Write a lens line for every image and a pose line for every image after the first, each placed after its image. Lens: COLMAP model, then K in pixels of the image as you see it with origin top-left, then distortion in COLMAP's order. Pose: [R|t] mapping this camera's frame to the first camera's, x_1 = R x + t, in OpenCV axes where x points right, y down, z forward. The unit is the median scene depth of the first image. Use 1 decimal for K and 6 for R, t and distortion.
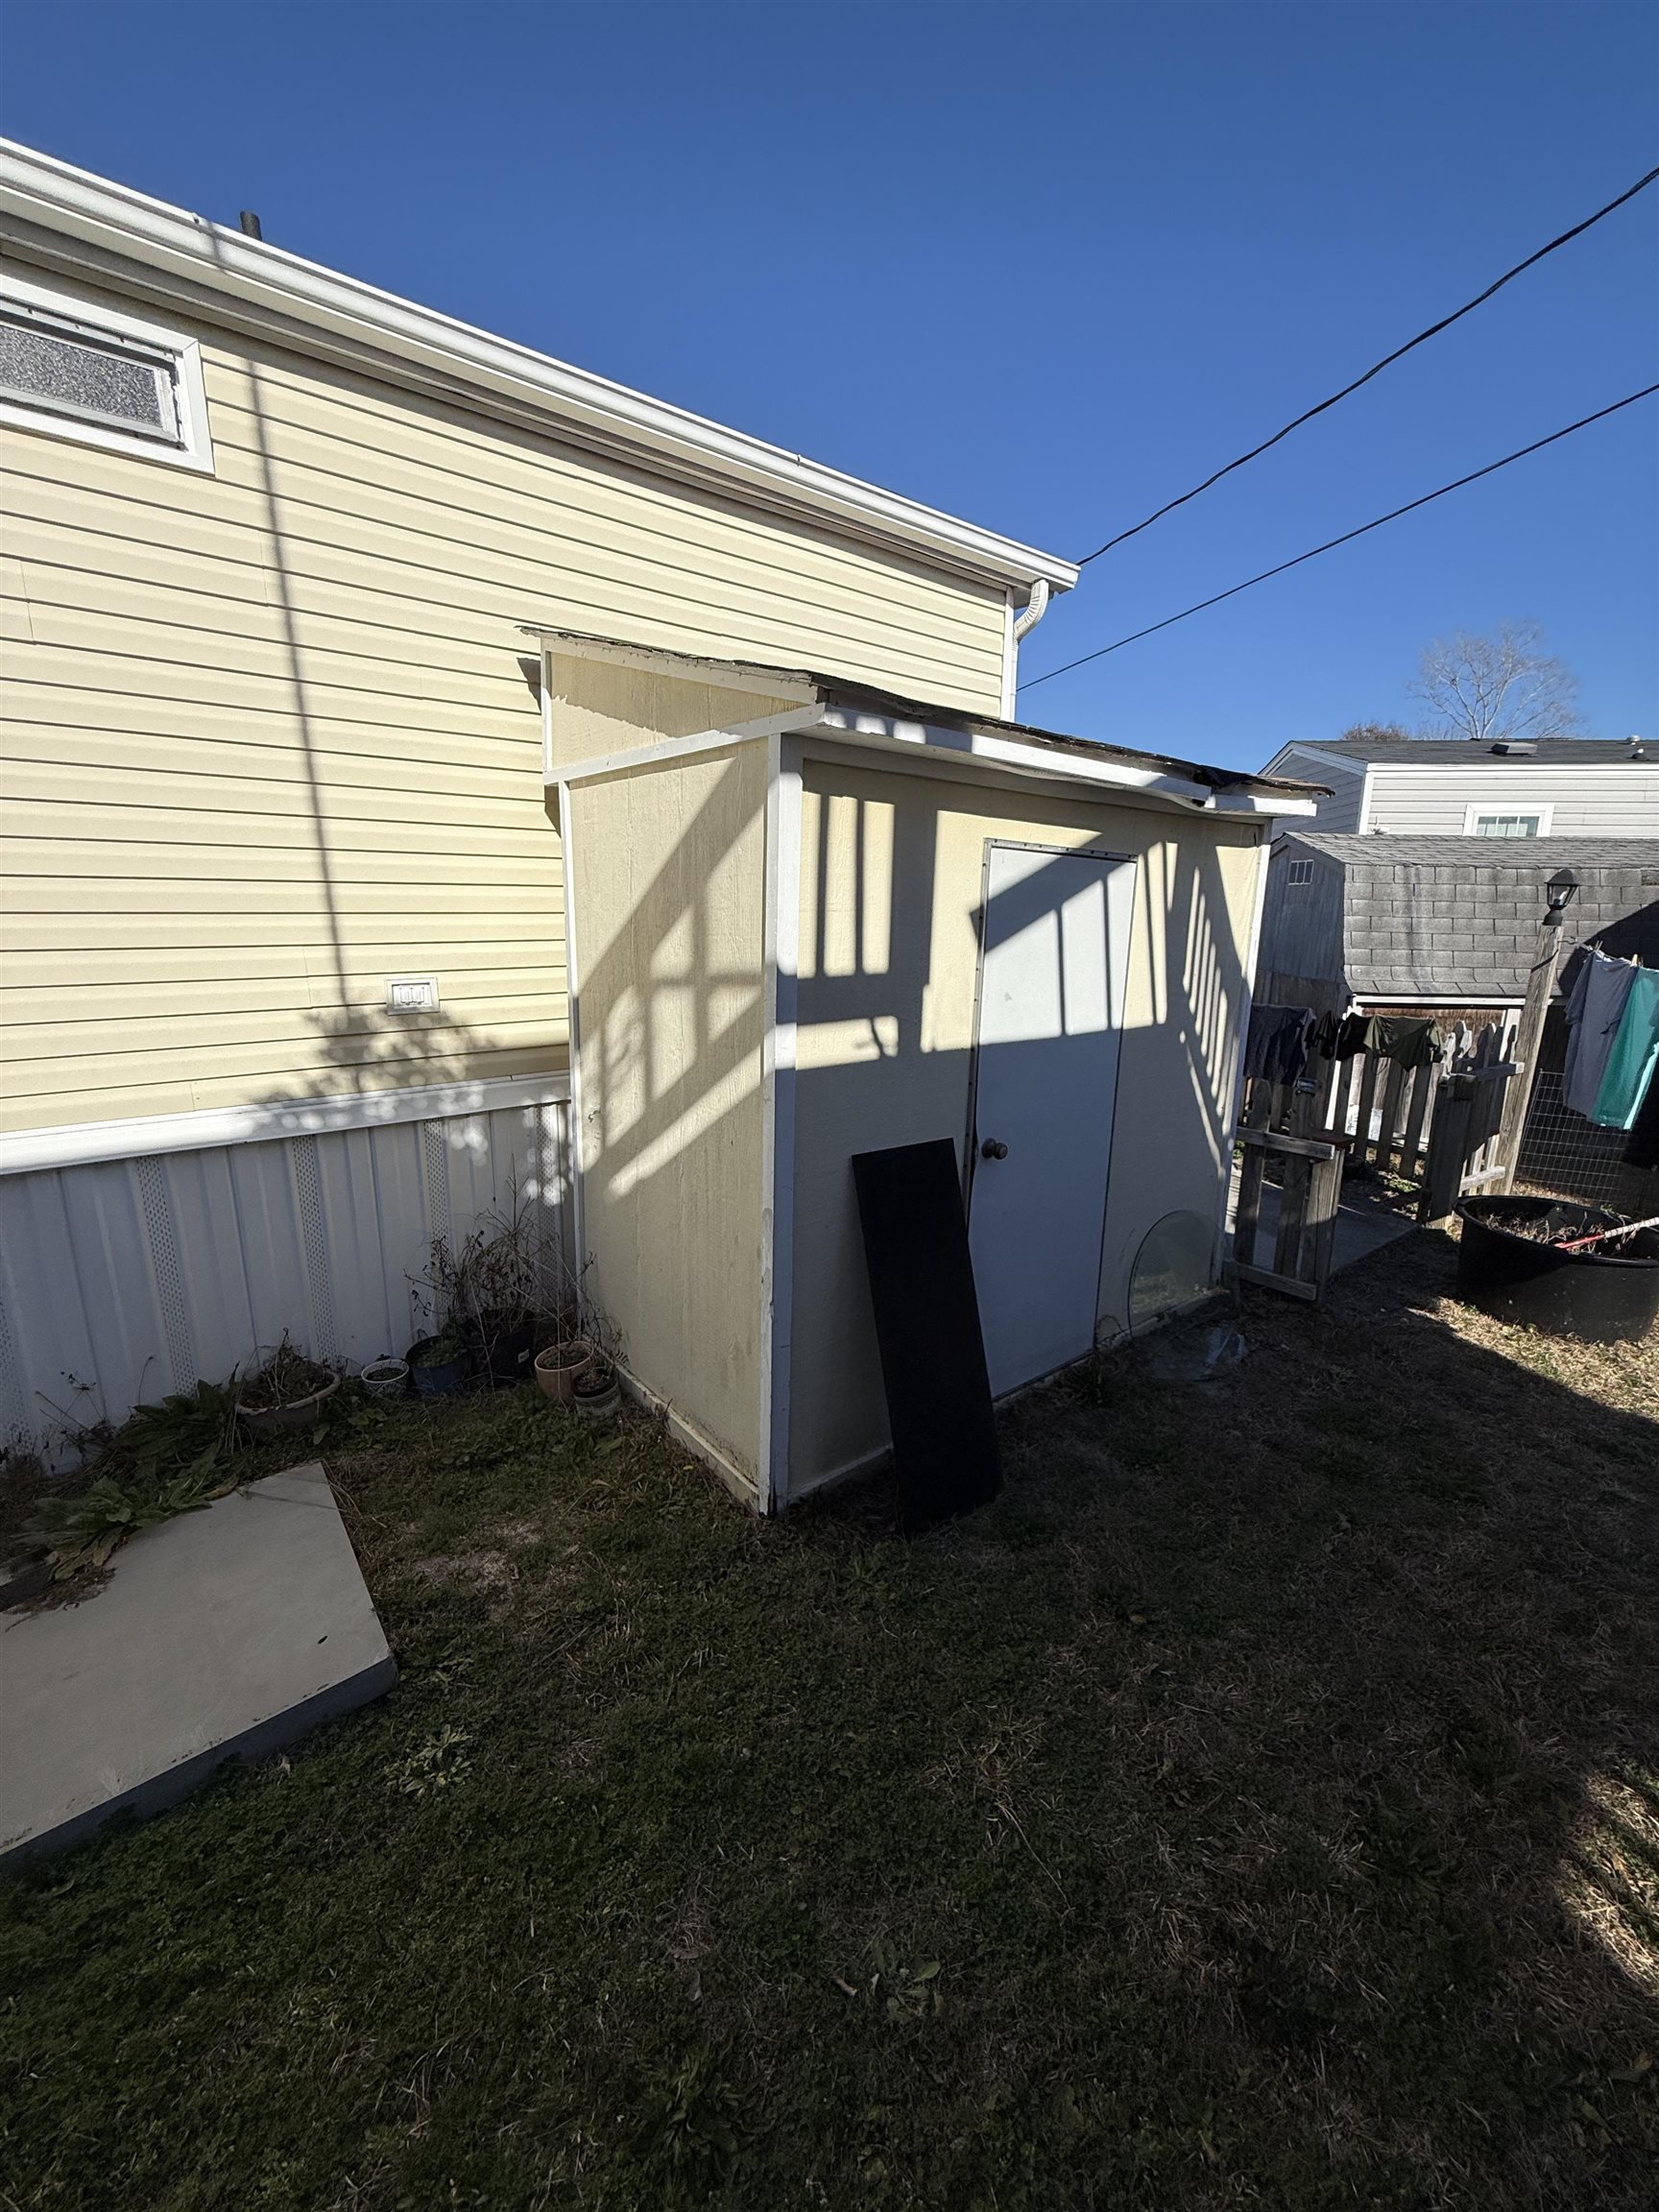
lens RADIAL K [[894.2, 0, 821.7], [0, 894.2, 1100.7], [0, 0, 1]] dist [-0.001942, 0.000133]
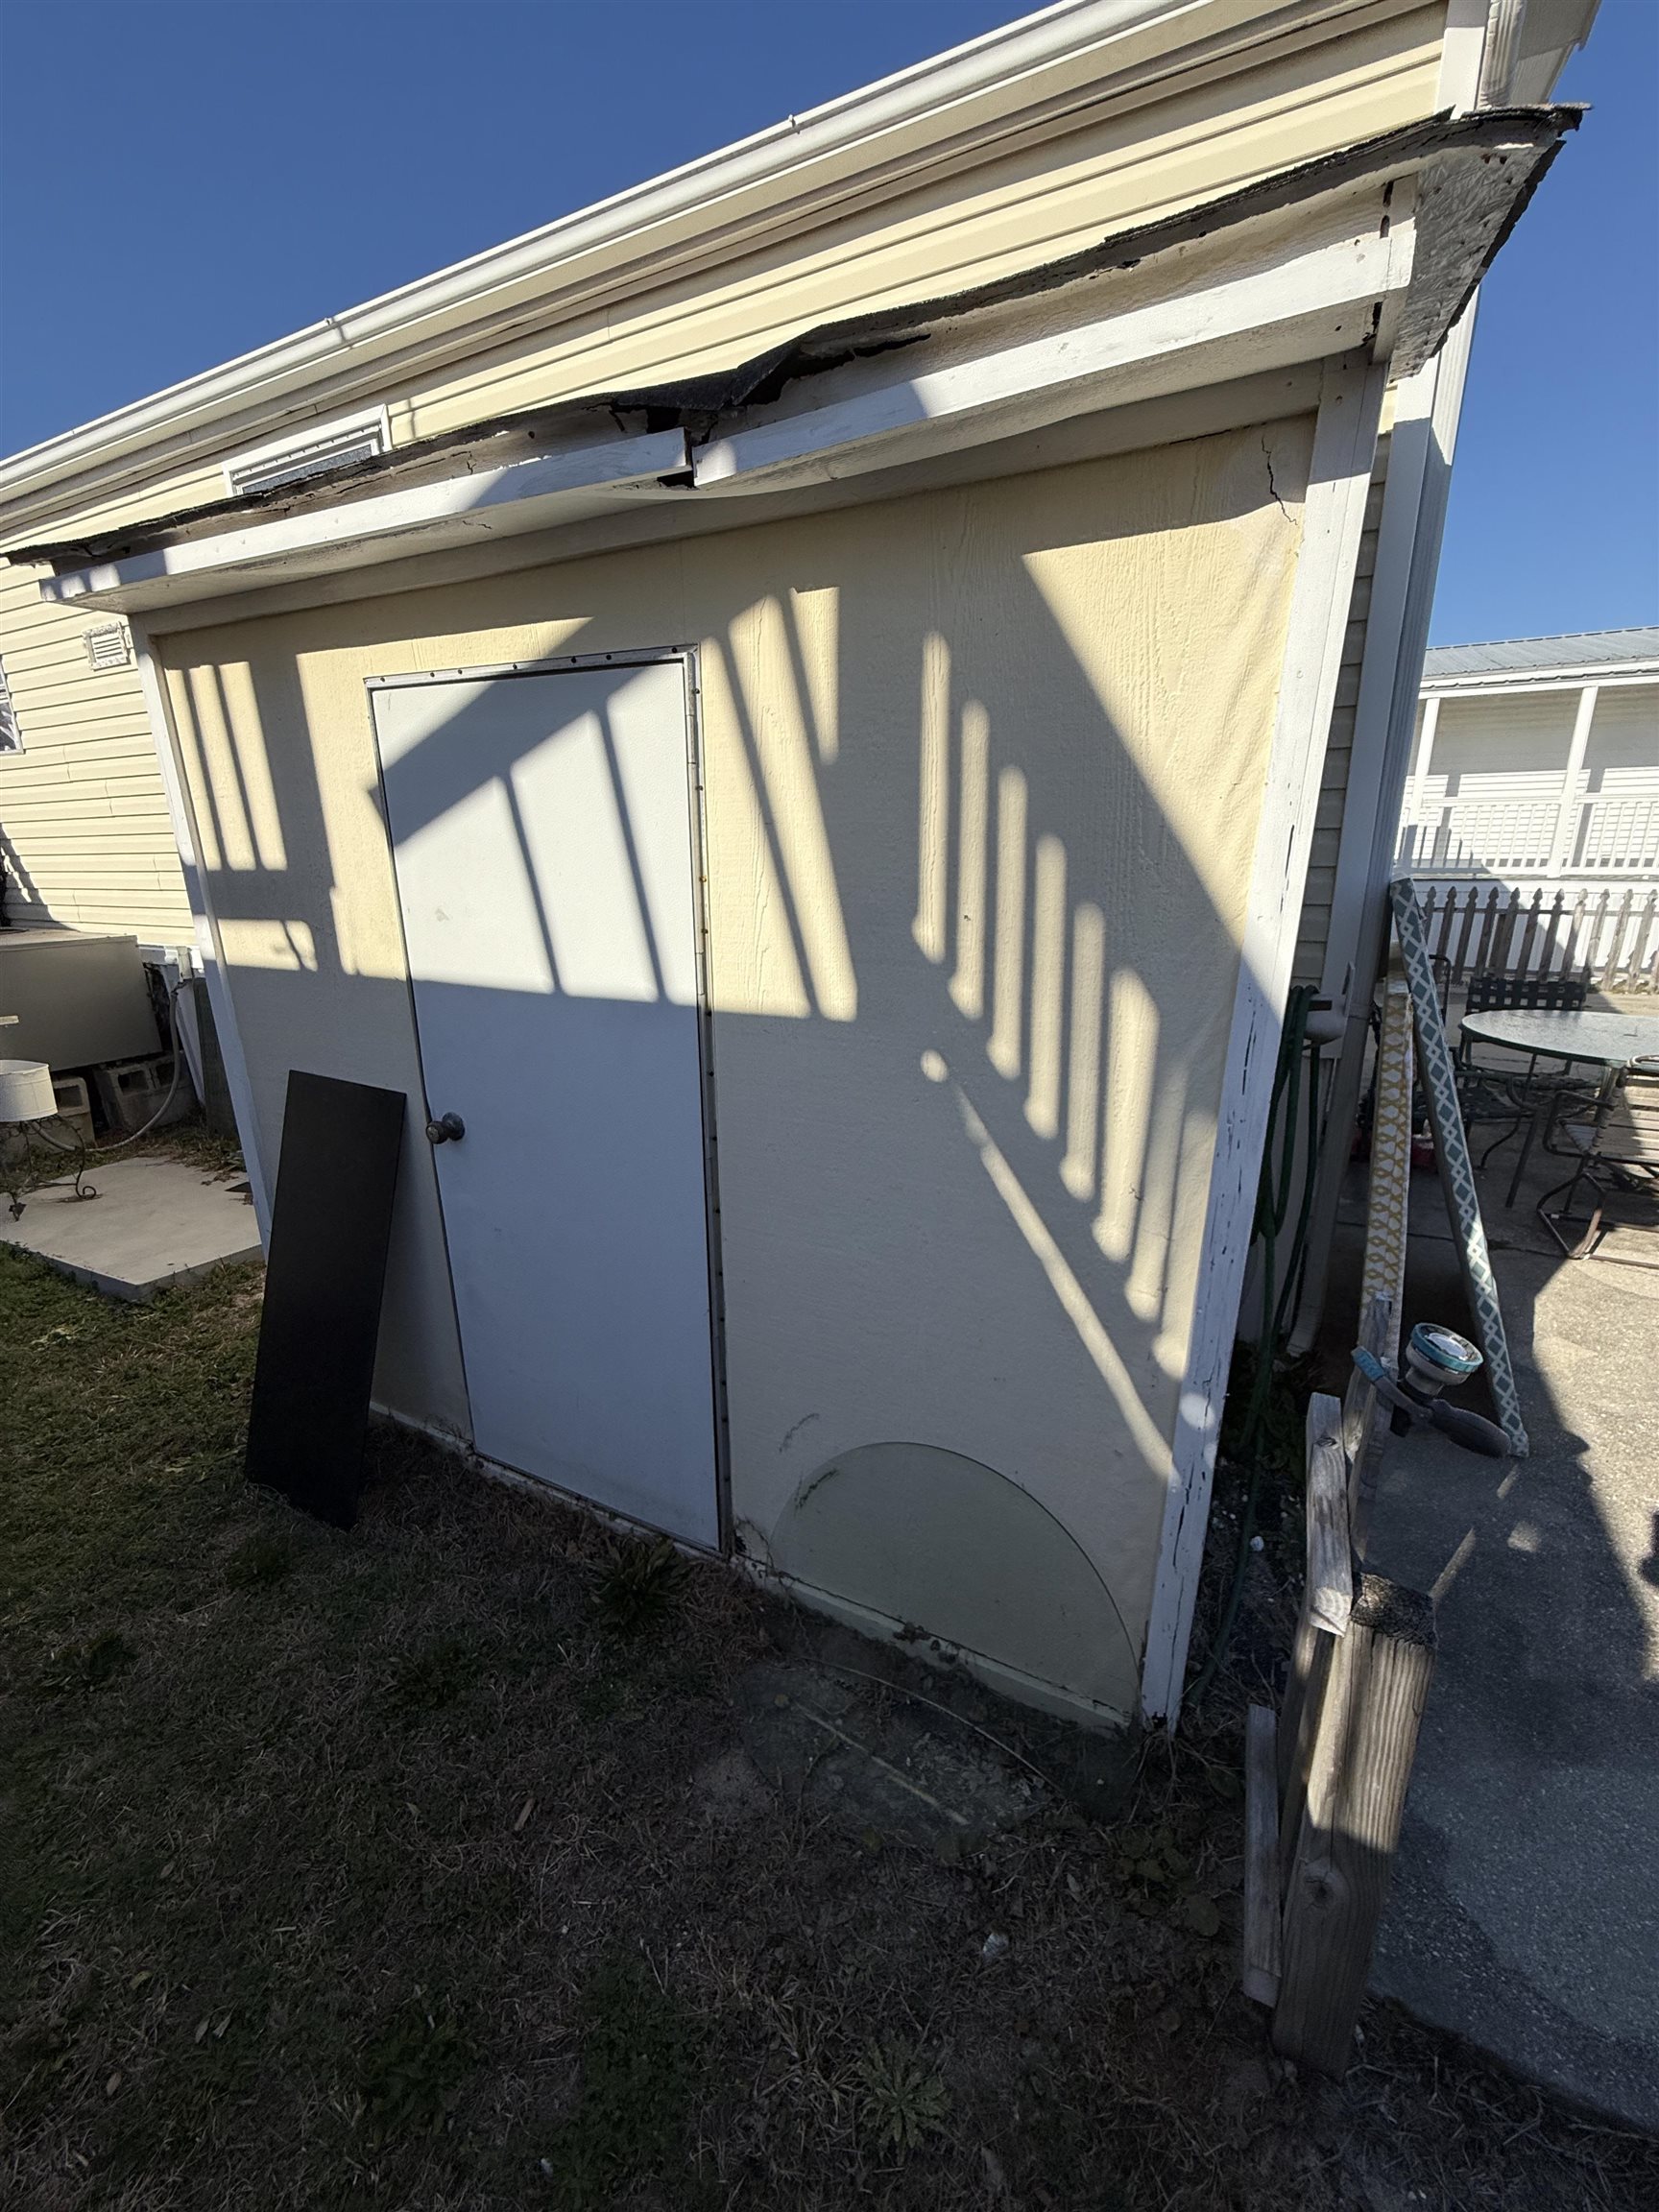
lens RADIAL K [[894.2, 0, 824.8], [0, 894.2, 1110.6], [0, 0, 1]] dist [-0.001942, 0.000133]
pose [[0.398218, 0.248935, -0.882867, 0.990280], [-0.177707, 0.965174, 0.191988, -0.159745], [0.899913, 0.080439, 0.428587, 1.011140]]
